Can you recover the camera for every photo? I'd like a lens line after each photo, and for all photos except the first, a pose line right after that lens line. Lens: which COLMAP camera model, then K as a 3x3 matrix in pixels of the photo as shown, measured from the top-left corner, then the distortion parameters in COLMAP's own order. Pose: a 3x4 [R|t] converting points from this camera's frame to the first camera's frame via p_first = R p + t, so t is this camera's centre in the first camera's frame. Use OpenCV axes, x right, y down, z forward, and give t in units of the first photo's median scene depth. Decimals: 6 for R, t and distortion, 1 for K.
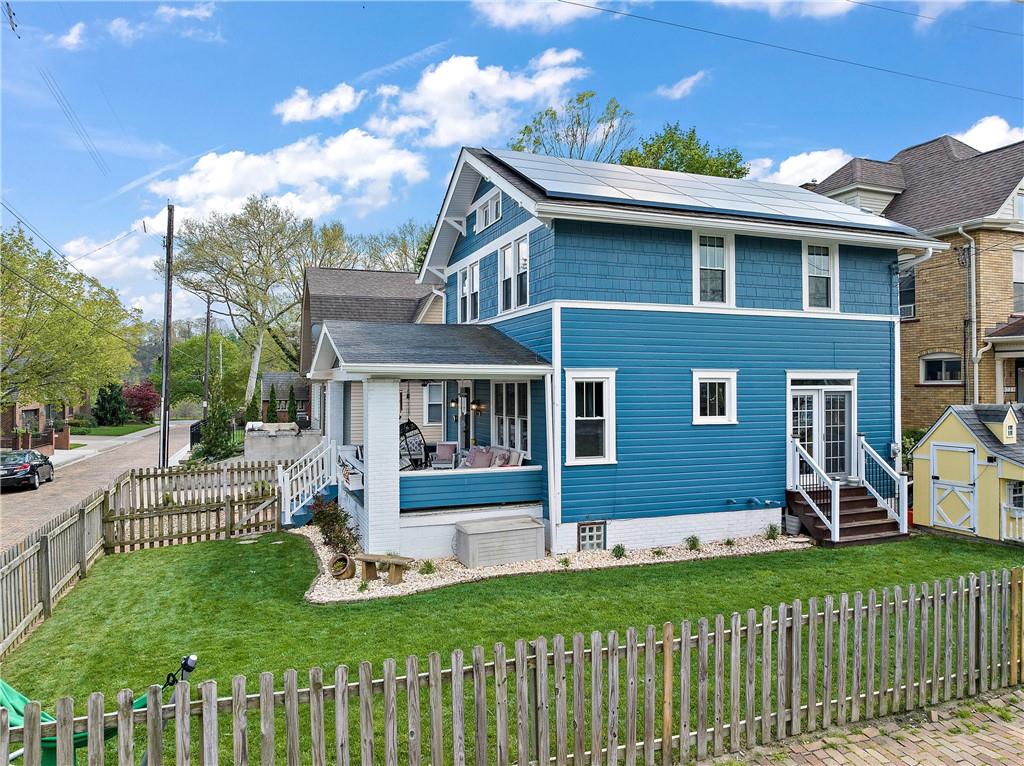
lens RADIAL K [[712.9, 0, 511.1], [0, 712.9, 401.4], [0, 0, 1]] dist [0.002596, -0.000559]
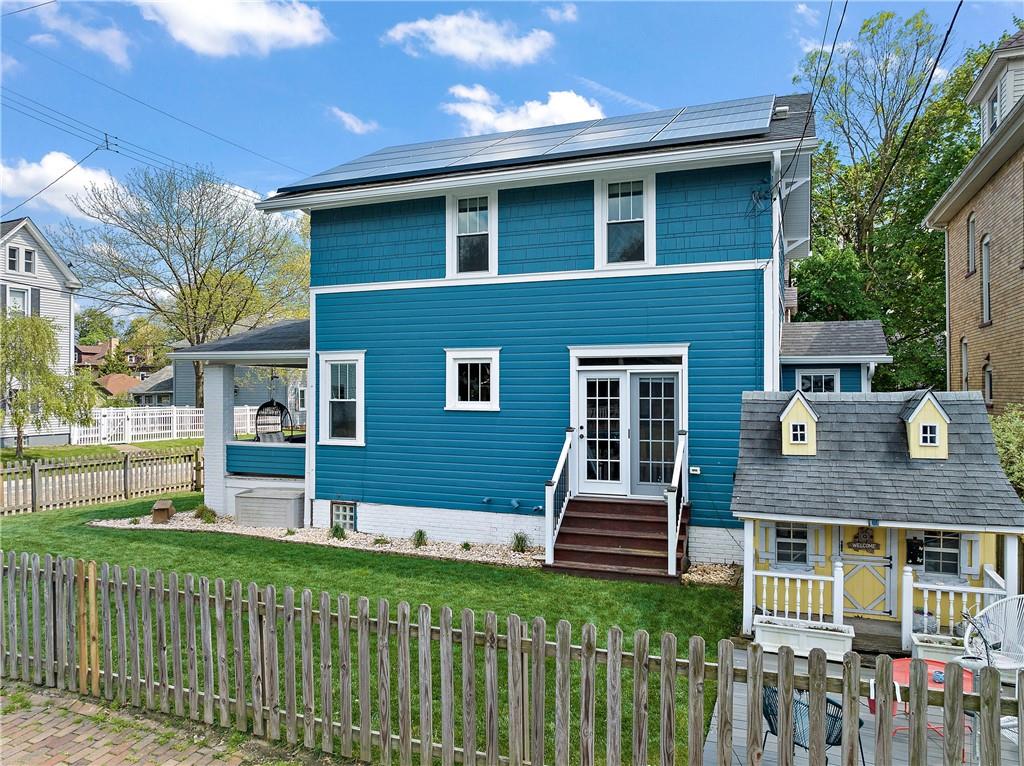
lens RADIAL K [[724.7, 0, 512.0], [0, 724.7, 383.0], [0, 0, 1]] dist [-0.001715, -0.000192]
pose [[0.740695, 0.007498, -0.671800, 0.936391], [-0.004917, 0.999971, 0.005739, -0.007674], [0.671824, -0.000947, 0.740710, 0.373890]]
